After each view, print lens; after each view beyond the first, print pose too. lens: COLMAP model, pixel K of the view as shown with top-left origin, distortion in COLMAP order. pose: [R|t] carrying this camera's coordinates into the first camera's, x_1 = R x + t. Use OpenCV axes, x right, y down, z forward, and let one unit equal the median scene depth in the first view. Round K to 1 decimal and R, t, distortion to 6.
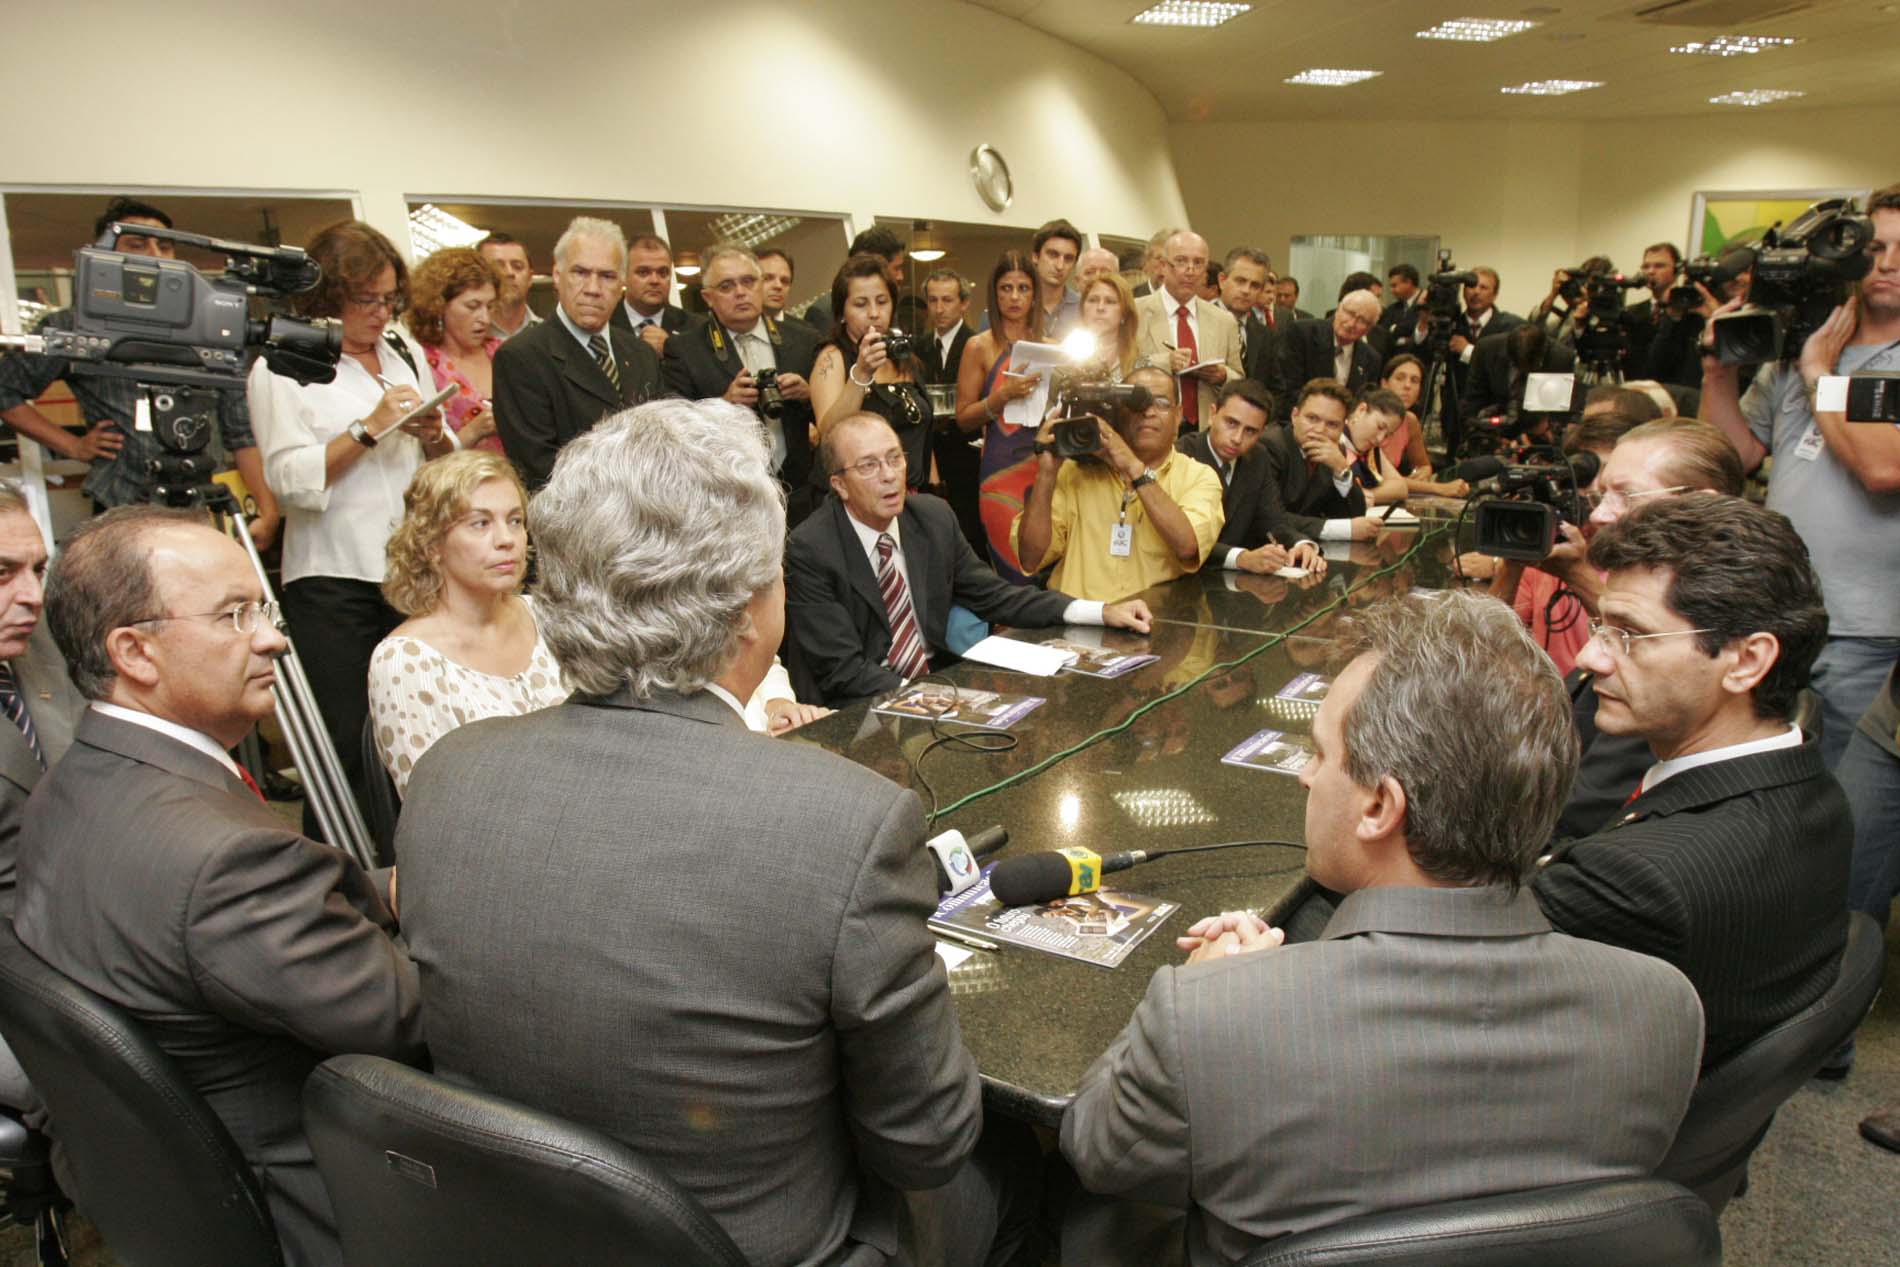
lens RADIAL K [[1313.8, 0, 984.0], [0, 1313.8, 638.4], [0, 0, 1]] dist [-0.063735, 0.040042]
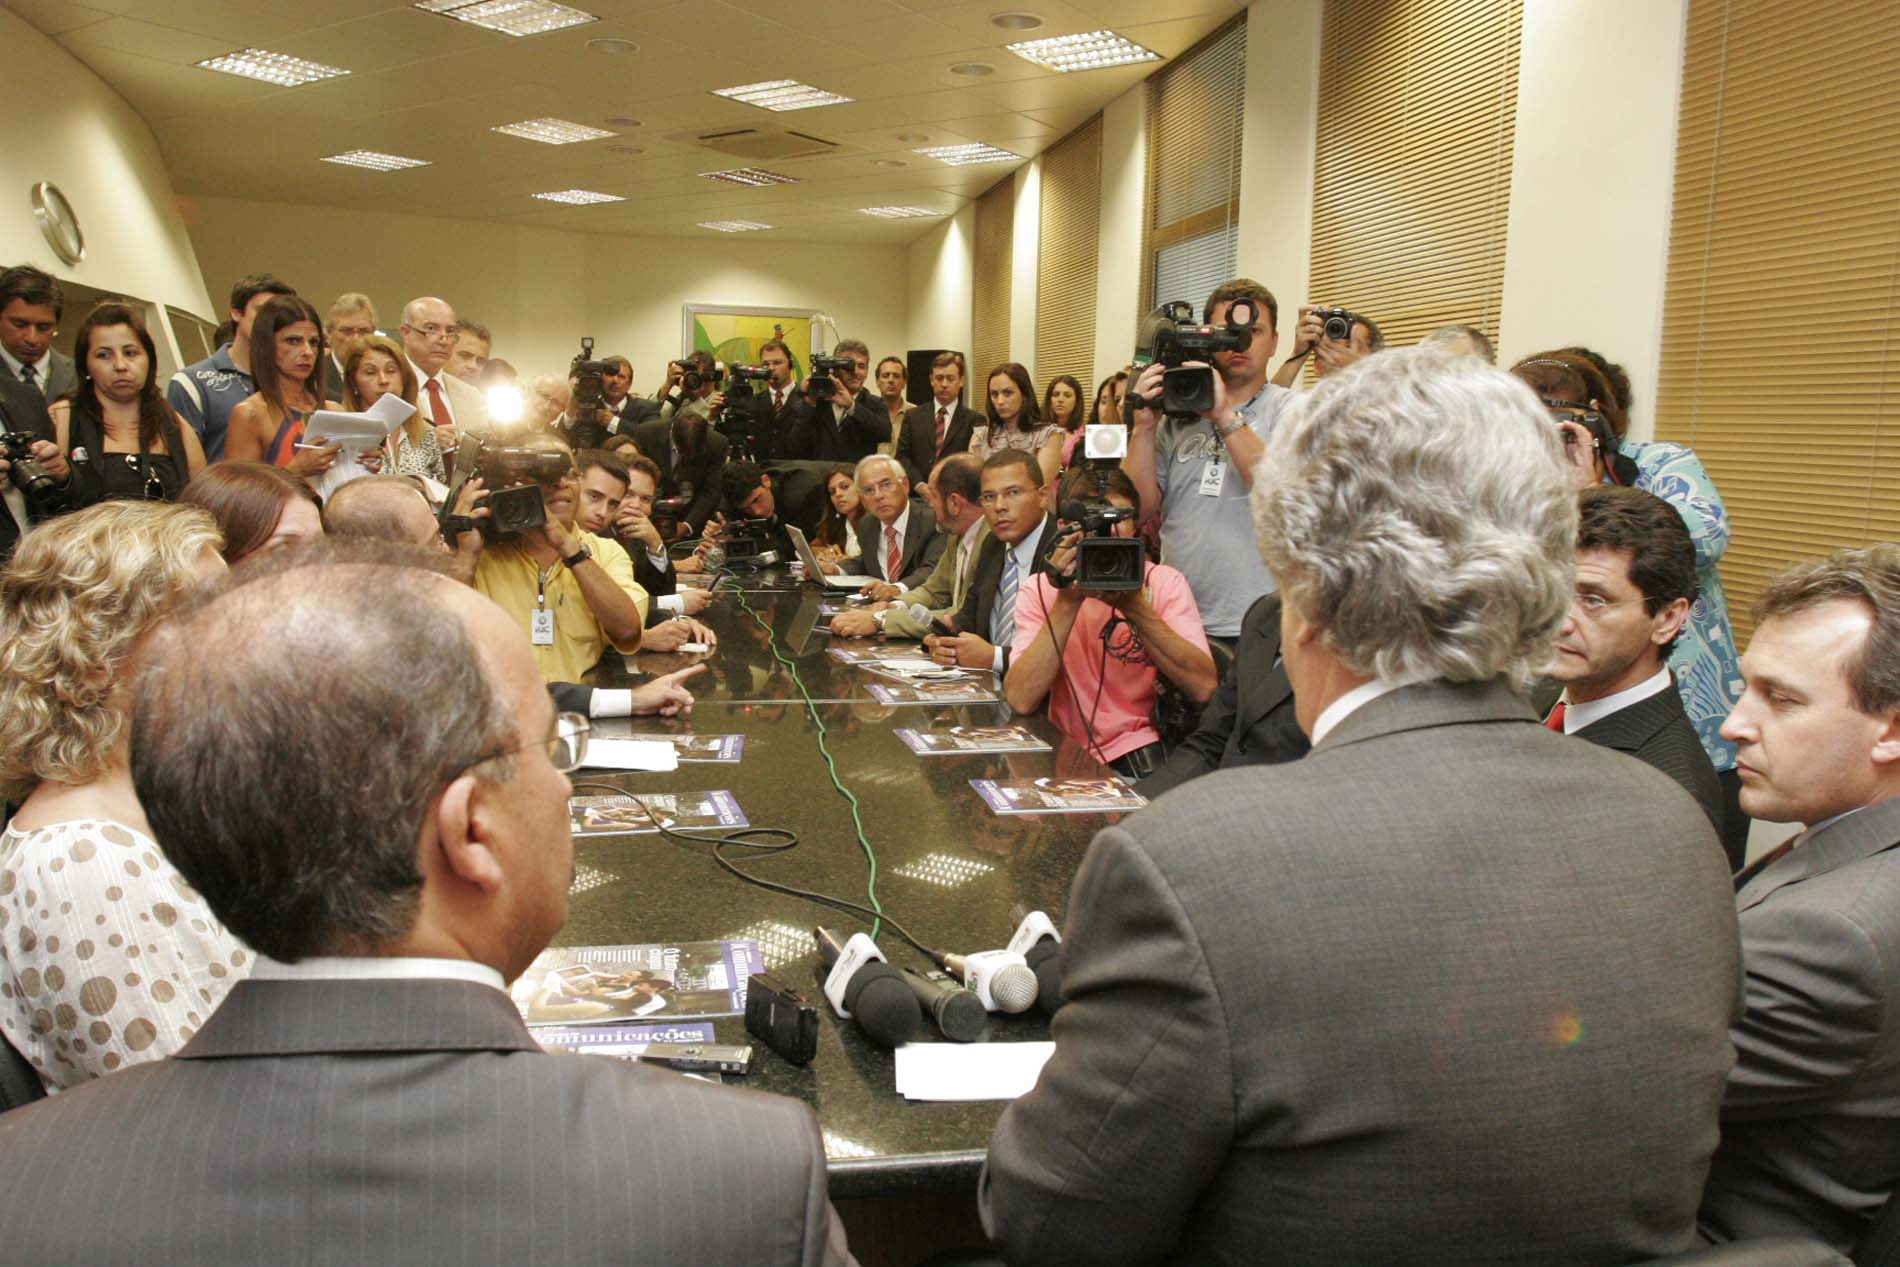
lens RADIAL K [[1313.8, 0, 984.0], [0, 1313.8, 638.4], [0, 0, 1]] dist [-0.063735, 0.040042]
pose [[0.760990, -0.087747, 0.642802, -0.210994], [0.133673, 0.990758, -0.023004, -0.006270], [-0.634843, 0.103431, 0.765687, 0.125112]]
